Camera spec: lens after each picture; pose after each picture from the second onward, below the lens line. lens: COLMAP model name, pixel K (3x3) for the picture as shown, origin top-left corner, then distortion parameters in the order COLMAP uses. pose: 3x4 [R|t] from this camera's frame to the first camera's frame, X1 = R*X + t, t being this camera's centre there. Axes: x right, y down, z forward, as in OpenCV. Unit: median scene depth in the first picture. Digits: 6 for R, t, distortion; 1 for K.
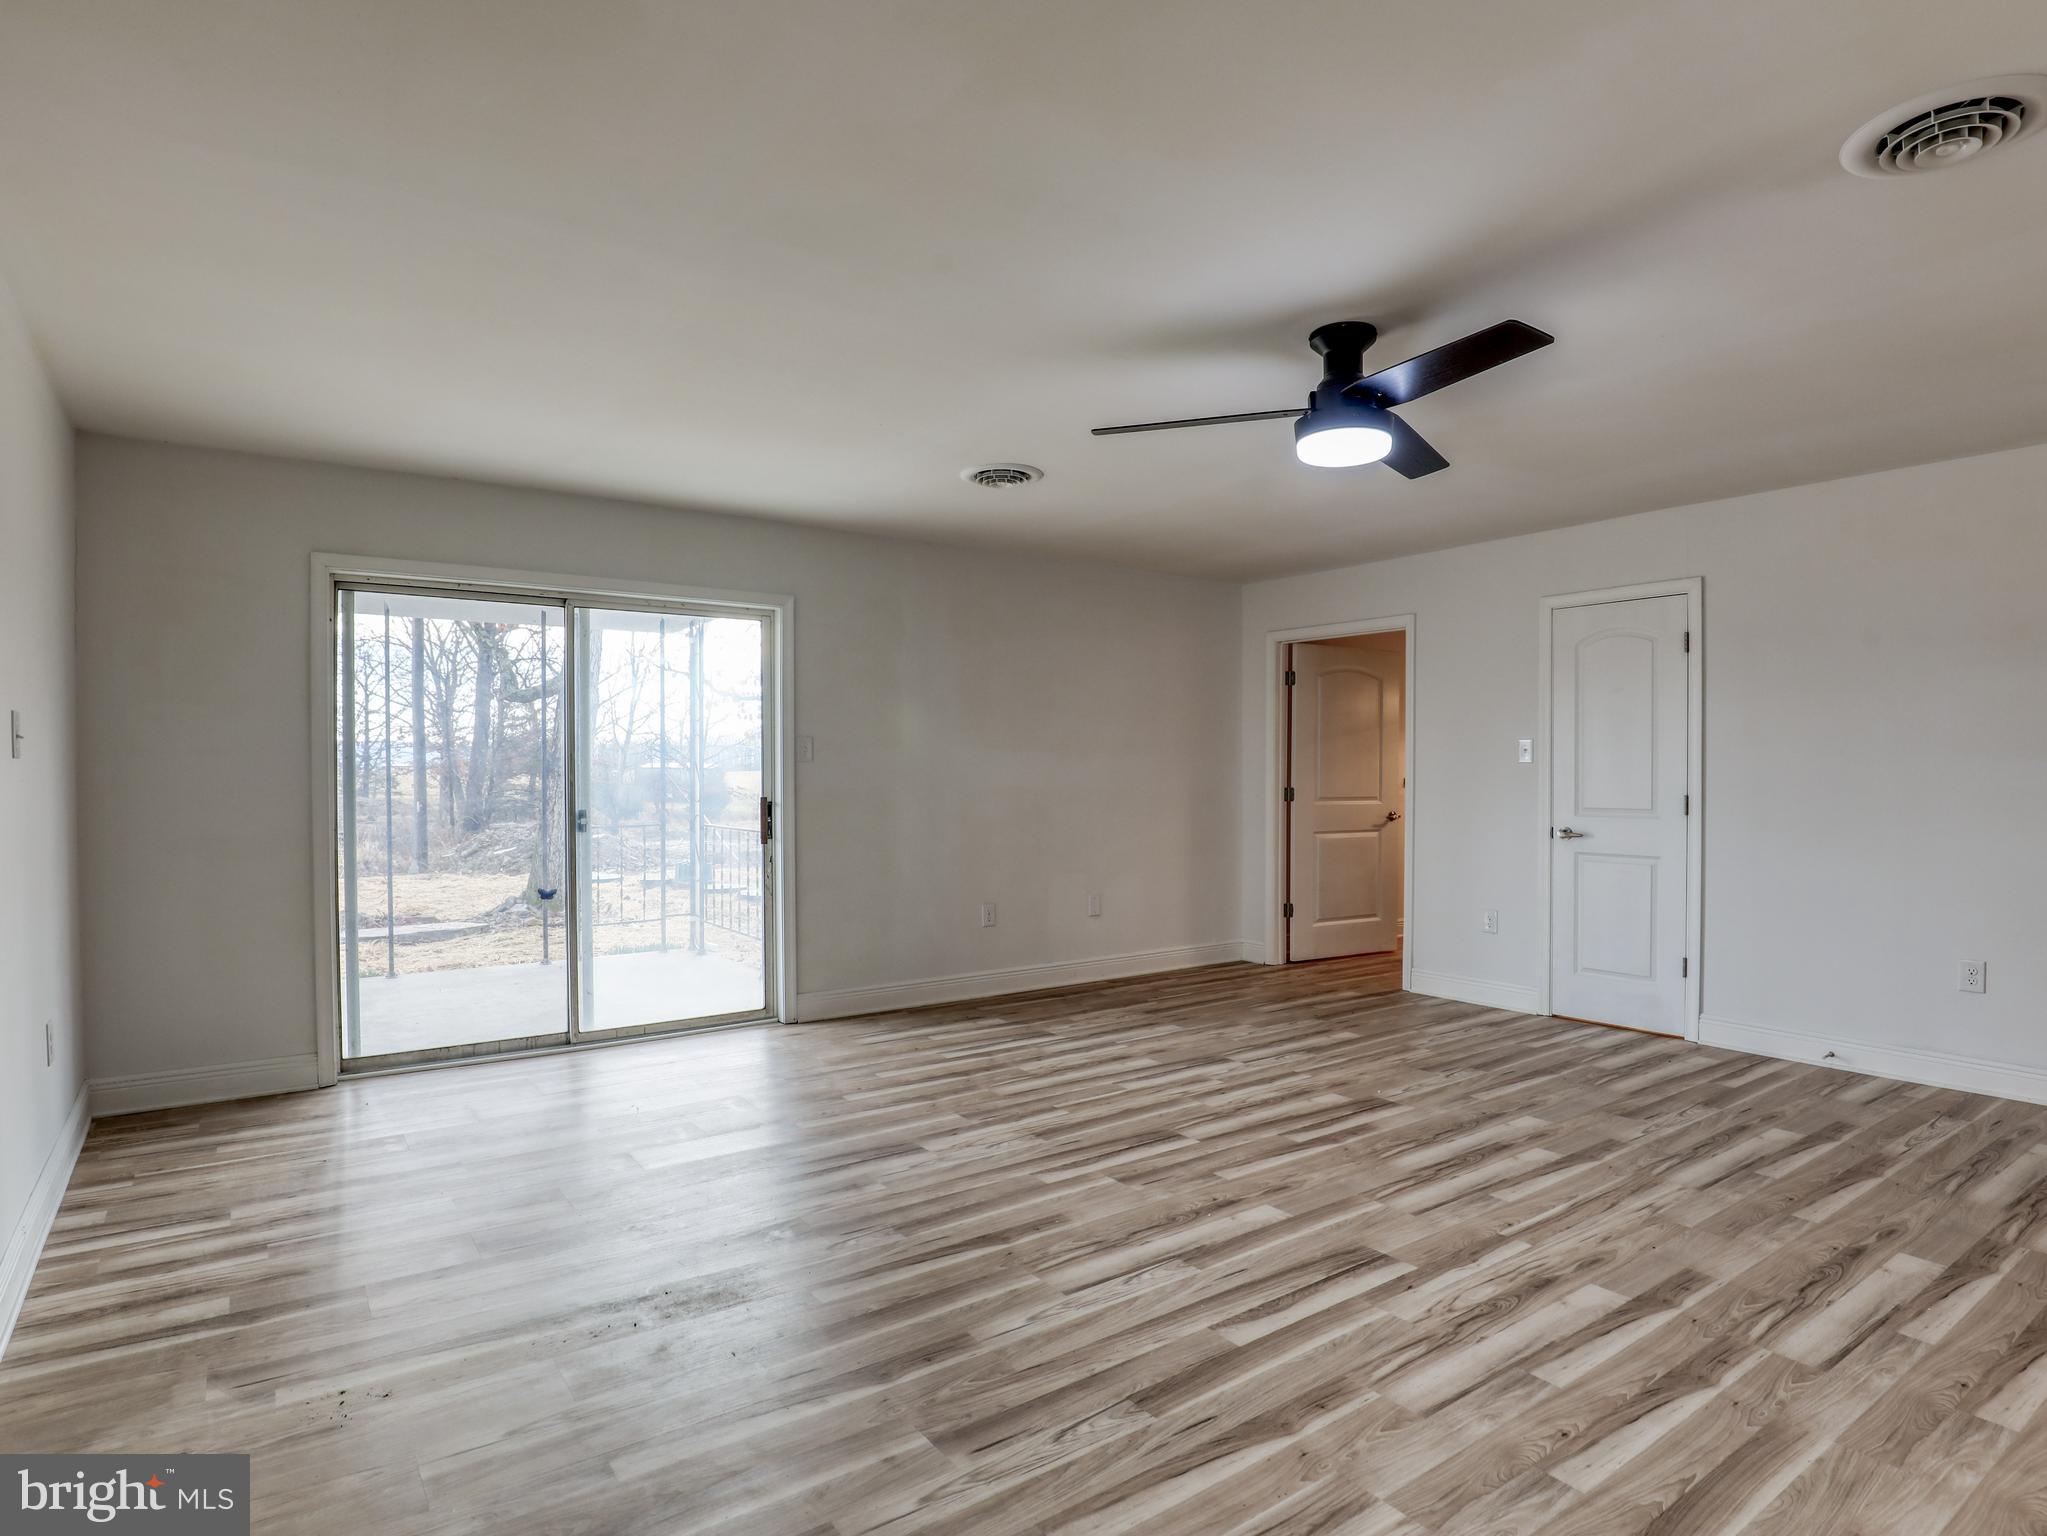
lens RADIAL K [[1084.1, 0, 1011.7], [0, 1084.1, 775.2], [0, 0, 1]] dist [-0.039365, 0.008240]
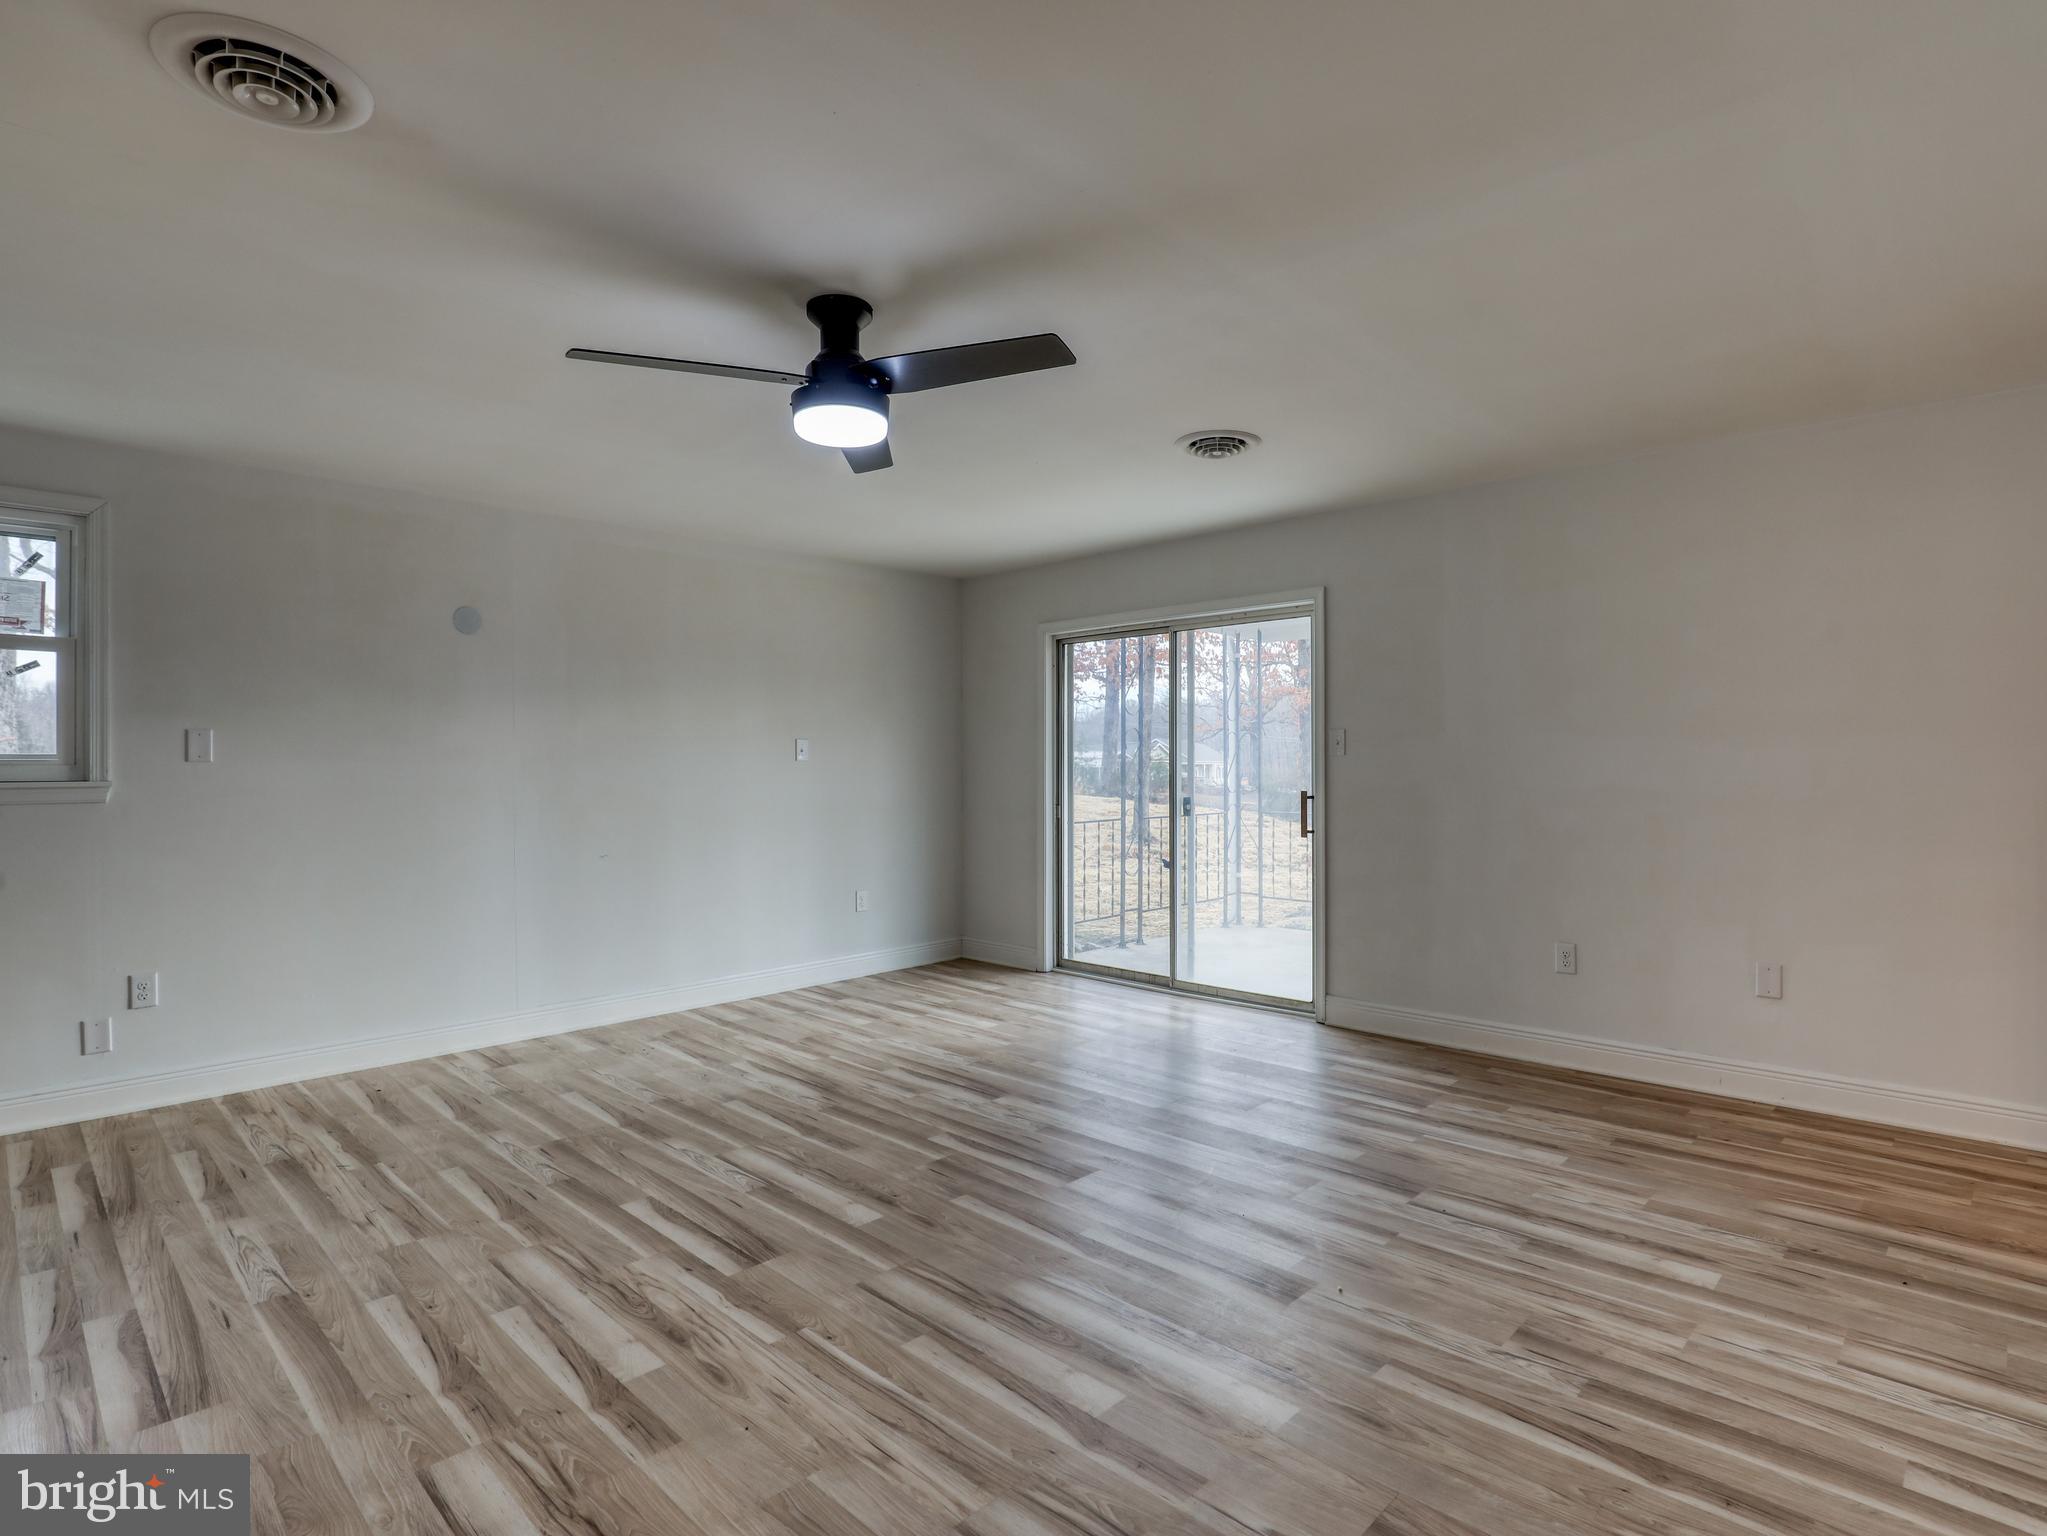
lens RADIAL K [[1084.1, 0, 1012.0], [0, 1084.1, 766.9], [0, 0, 1]] dist [-0.039365, 0.008240]
pose [[0.181925, 0.002008, -0.983310, 1.365337], [-0.000549, 0.999998, 0.001941, -0.008545], [0.983312, 0.000187, 0.181926, 1.055529]]
